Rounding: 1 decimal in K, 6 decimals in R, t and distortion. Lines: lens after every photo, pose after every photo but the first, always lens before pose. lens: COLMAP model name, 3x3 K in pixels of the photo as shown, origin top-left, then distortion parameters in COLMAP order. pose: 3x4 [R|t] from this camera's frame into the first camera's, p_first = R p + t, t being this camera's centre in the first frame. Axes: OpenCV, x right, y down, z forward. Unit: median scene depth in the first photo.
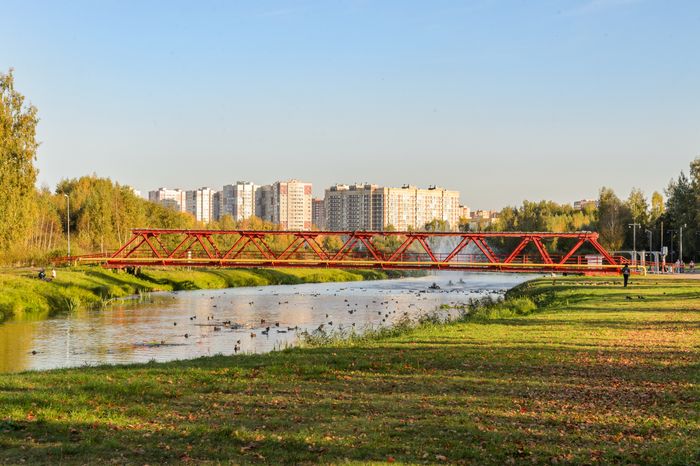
lens RADIAL K [[1525.7, 0, 351.3], [0, 1525.7, 232.2], [0, 0, 1]] dist [0.184409, 0.000000]
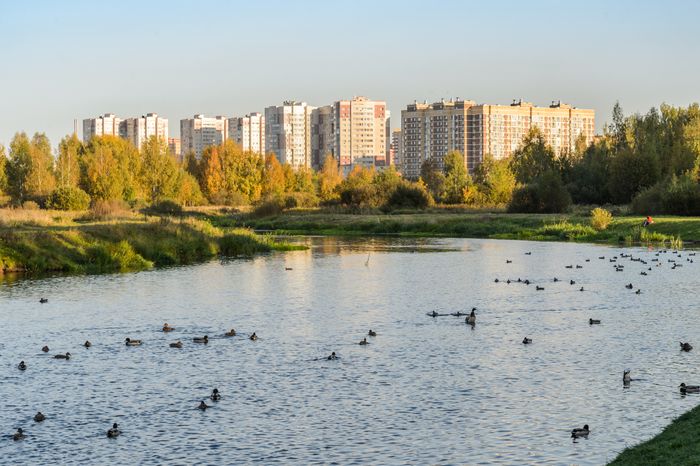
lens RADIAL K [[1711.7, 0, 349.8], [0, 1711.7, 232.7], [0, 0, 1]] dist [0.111809, 0.000000]
pose [[0.994052, -0.004901, -0.108792, 0.045420], [0.007898, 0.999601, 0.027138, 0.007099], [0.108615, -0.027835, 0.993694, 0.221540]]
